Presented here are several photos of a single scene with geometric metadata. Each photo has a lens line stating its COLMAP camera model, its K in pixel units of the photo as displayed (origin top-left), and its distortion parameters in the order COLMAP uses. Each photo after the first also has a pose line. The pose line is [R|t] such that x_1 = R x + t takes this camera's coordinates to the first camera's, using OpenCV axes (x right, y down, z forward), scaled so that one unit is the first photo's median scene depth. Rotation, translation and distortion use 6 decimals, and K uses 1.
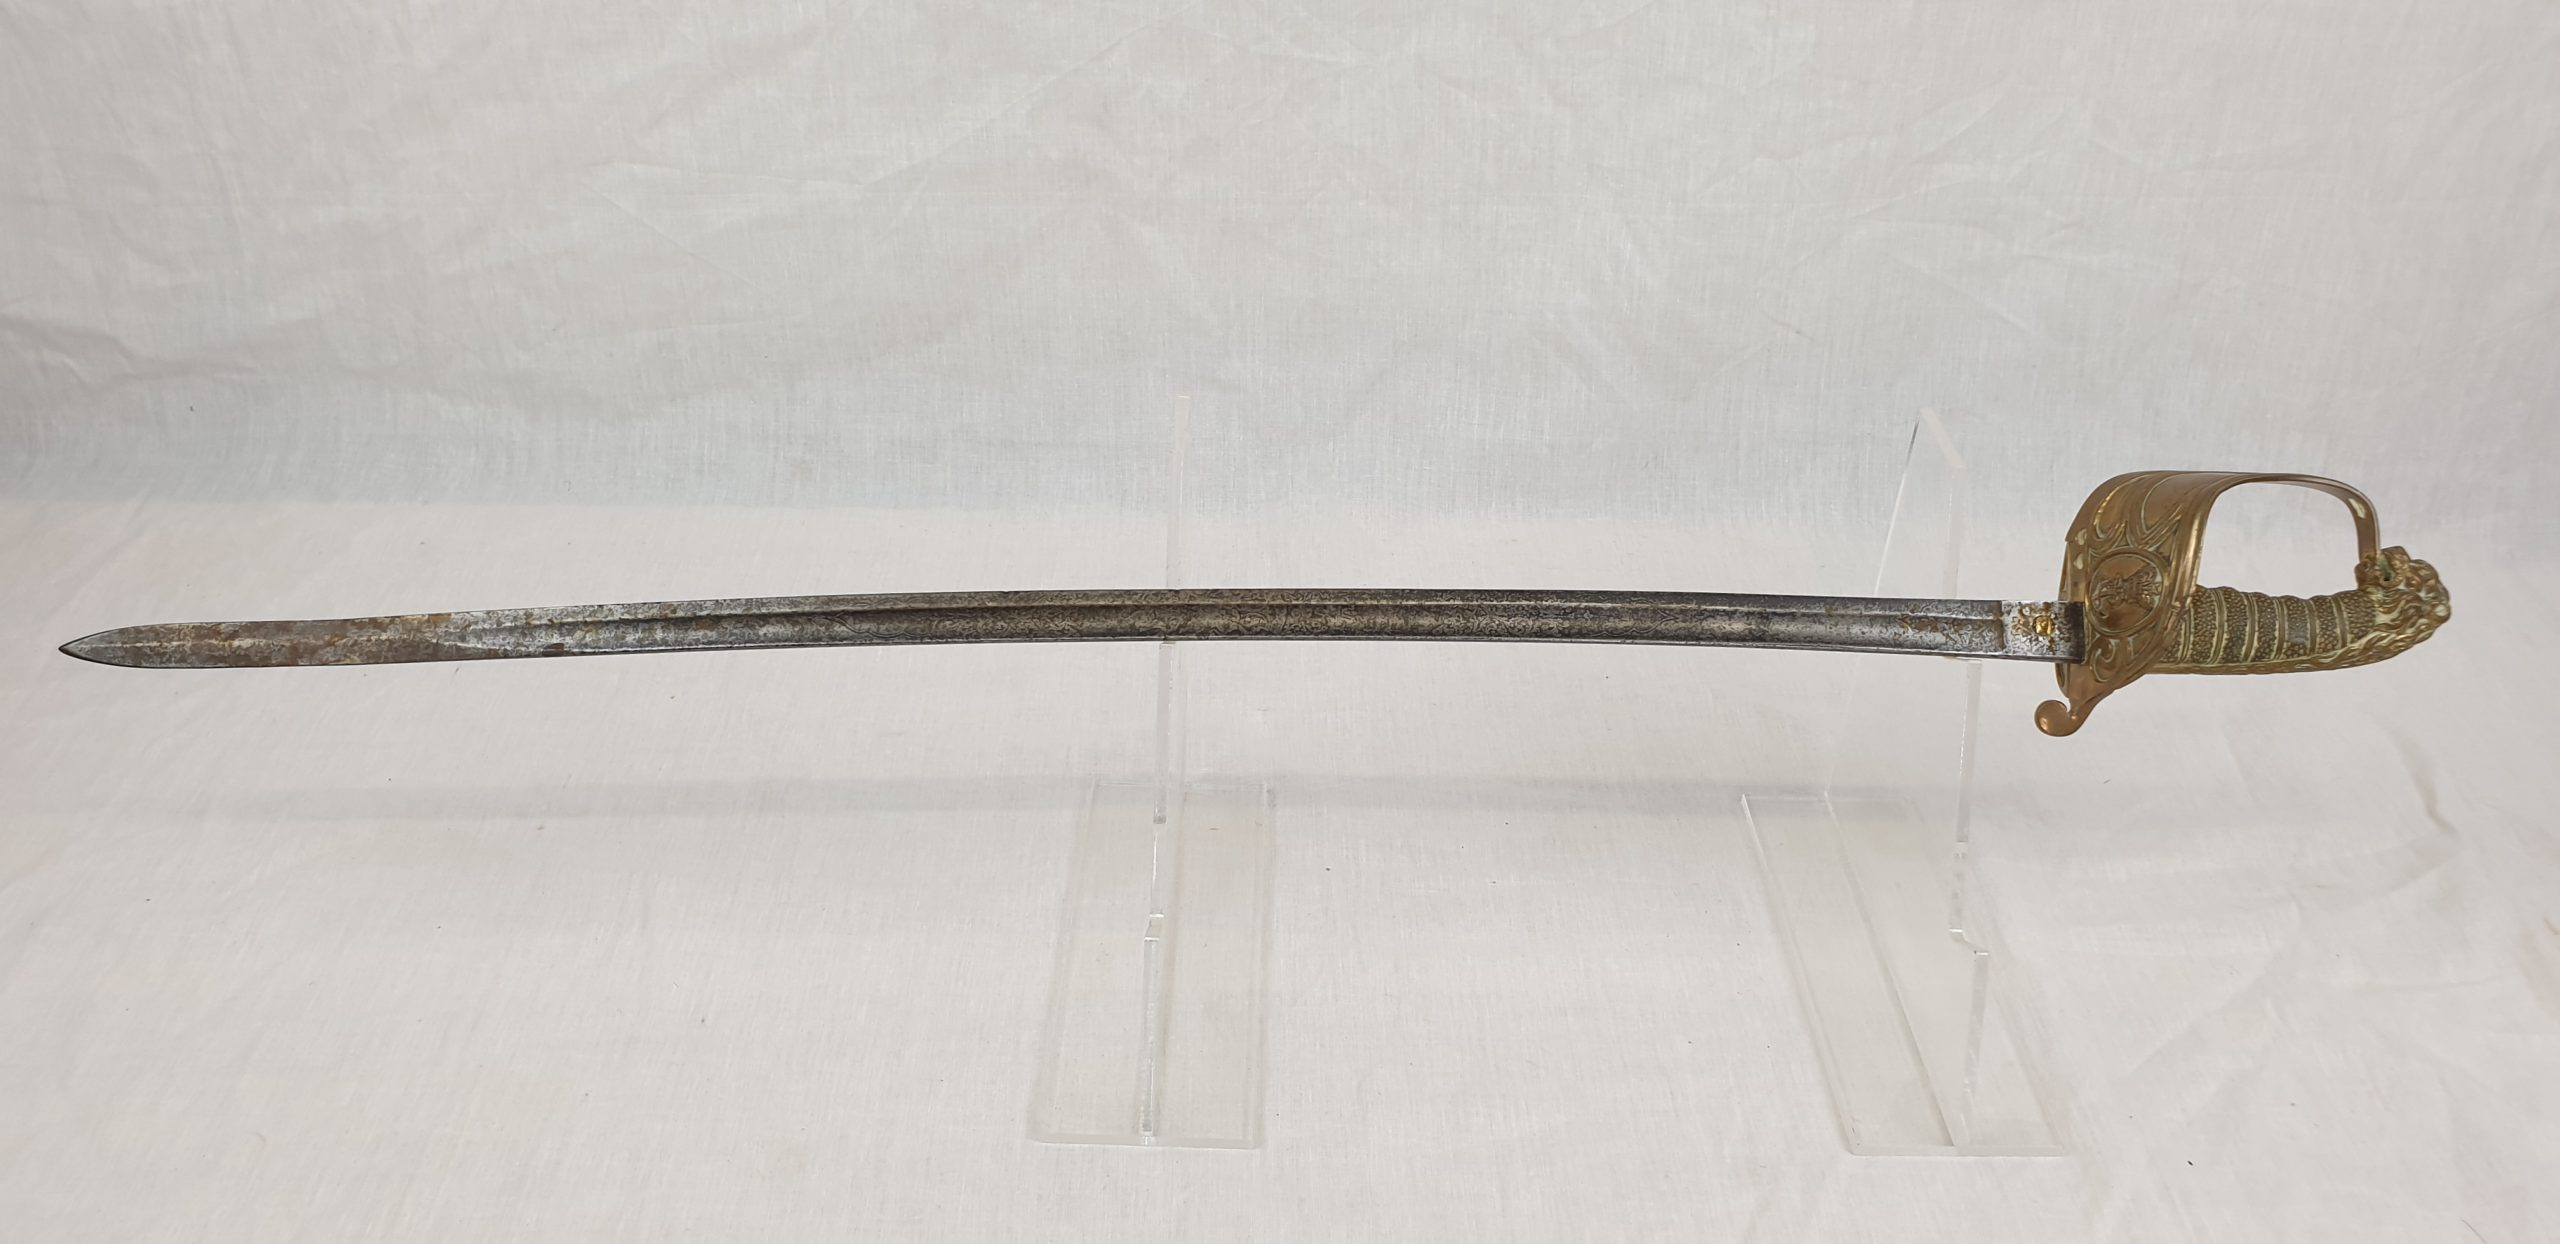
lens RADIAL K [[2332.6, 0, 1229.3], [0, 2332.6, 615.4], [0, 0, 1]] dist [-0.002147, 0.355336]
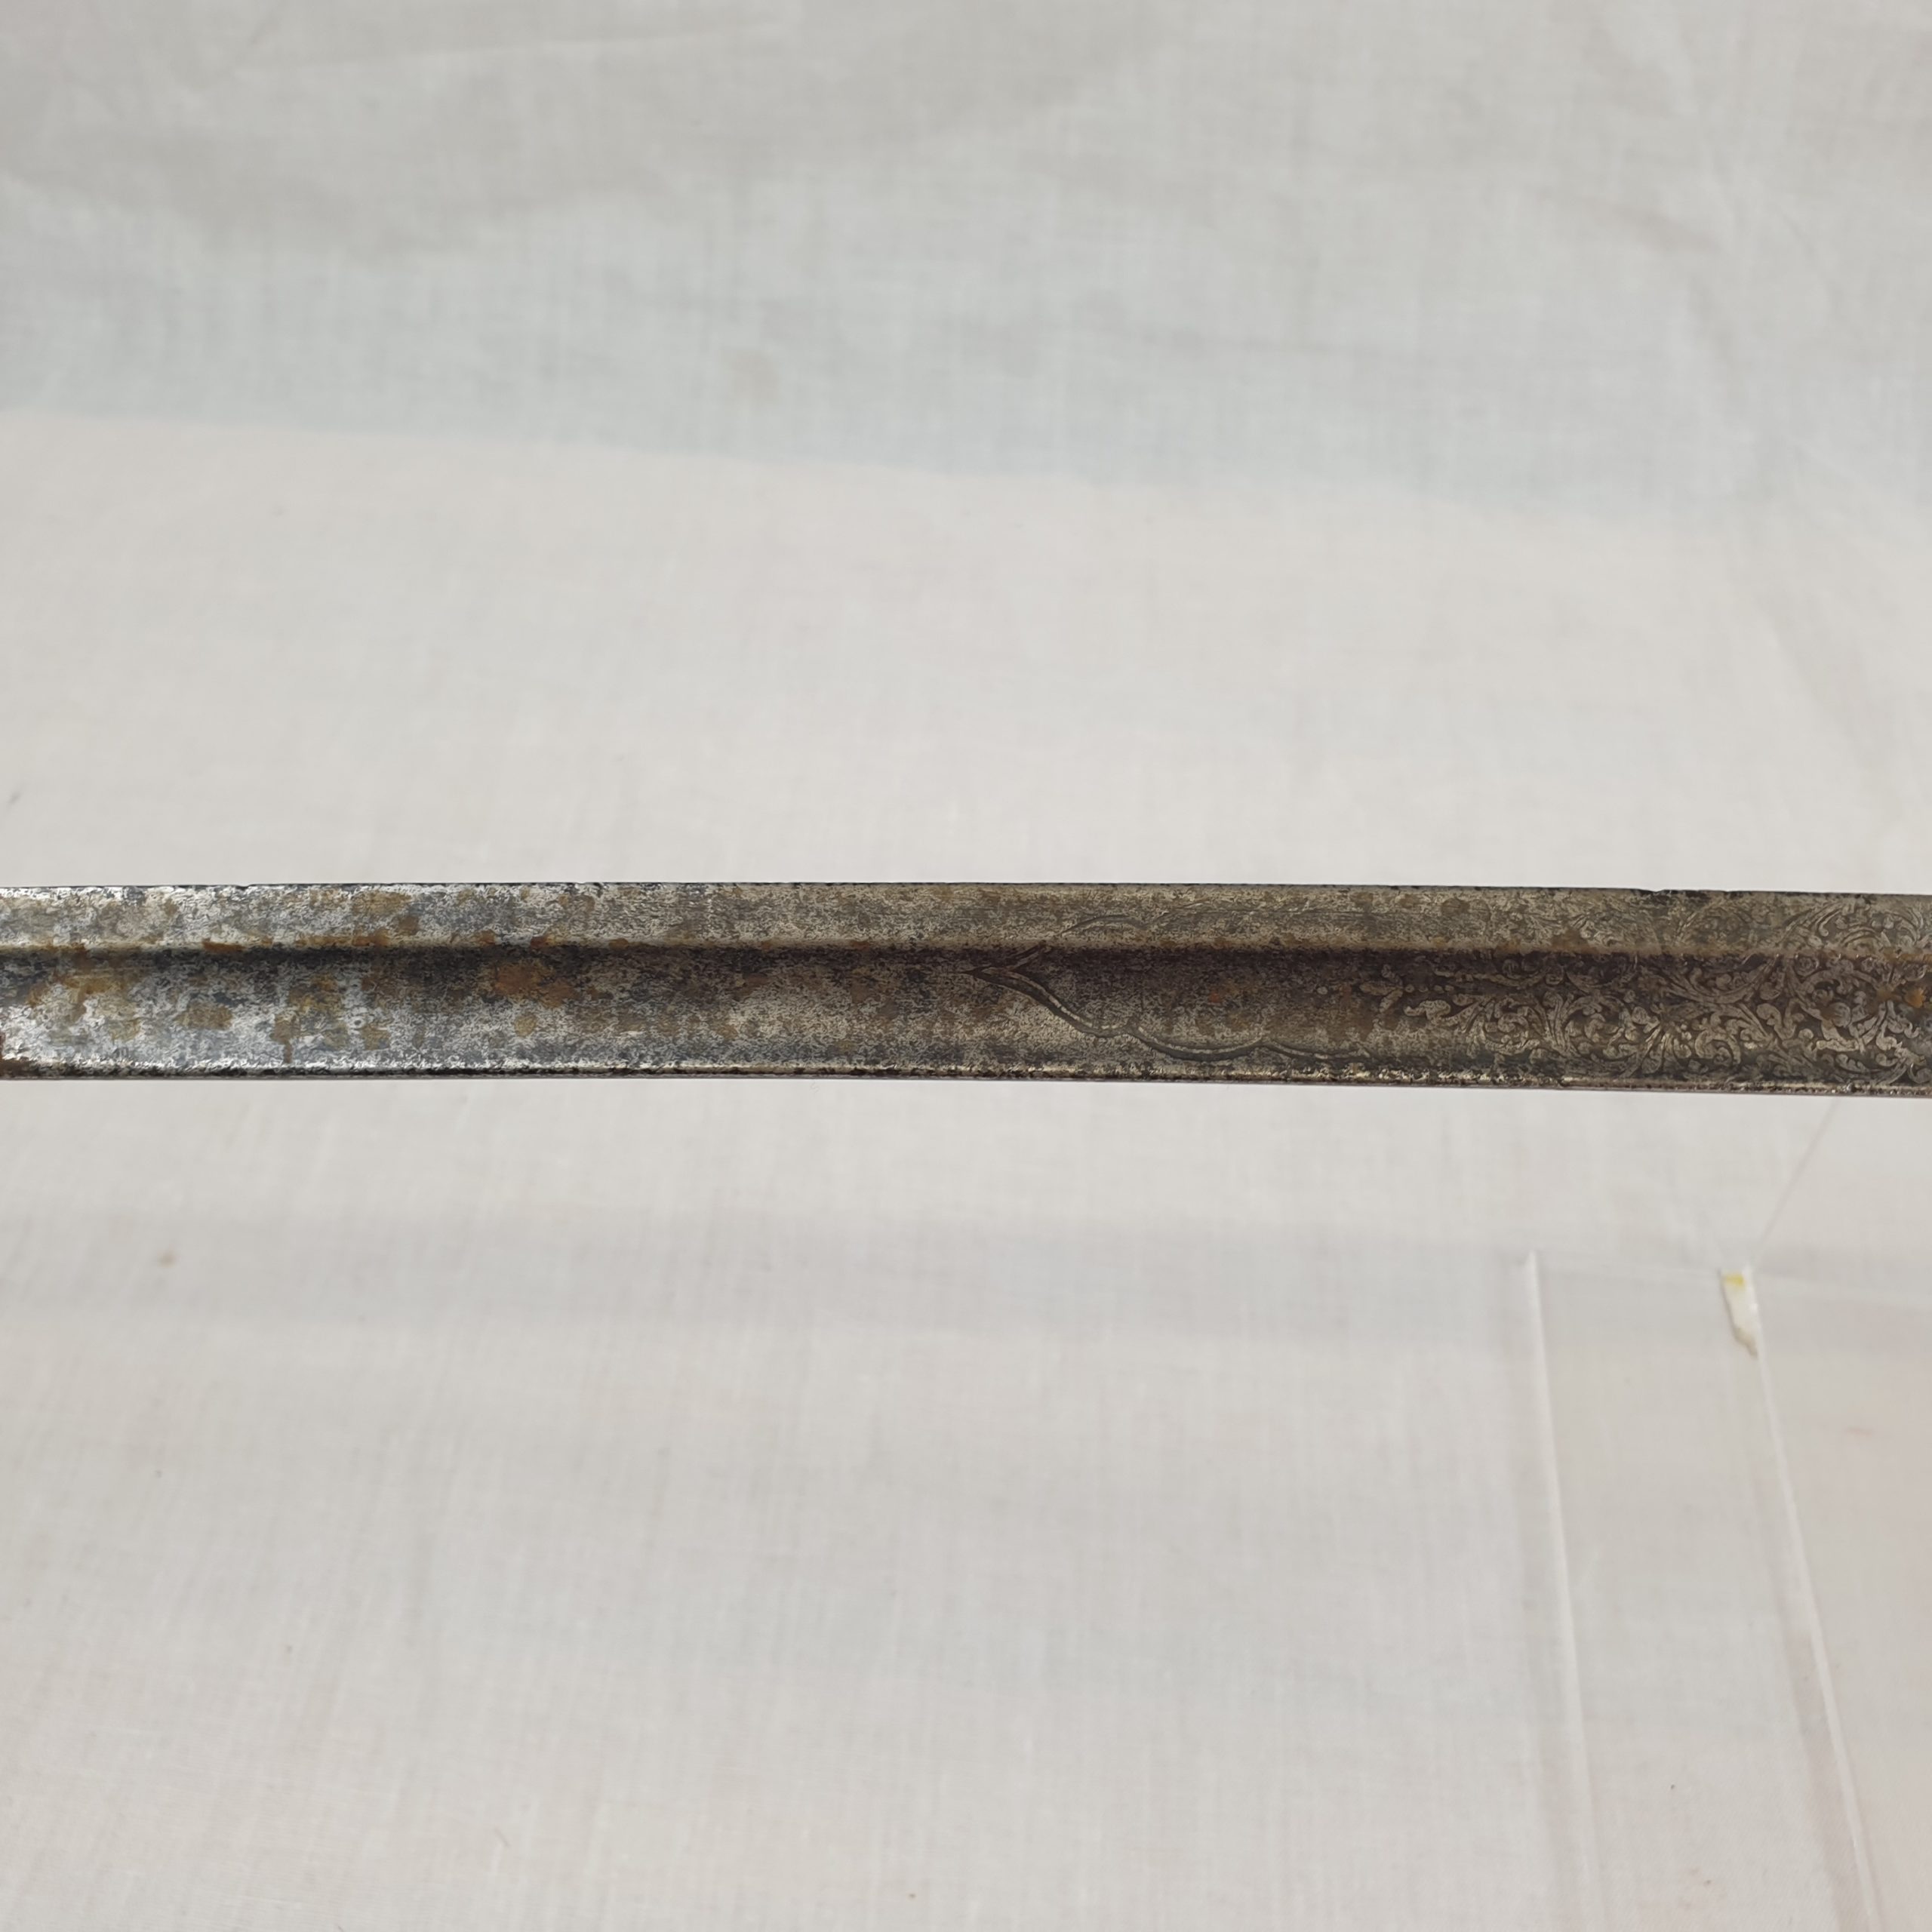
lens RADIAL K [[2136.8, 0, 963.5], [0, 2136.8, 996.9], [0, 0, 1]] dist [0.014006, -0.022449]
pose [[0.997766, 0.057652, -0.033763, -0.147430], [-0.049057, 0.975254, 0.215577, -0.043092], [0.045356, -0.213439, 0.975903, 0.676086]]
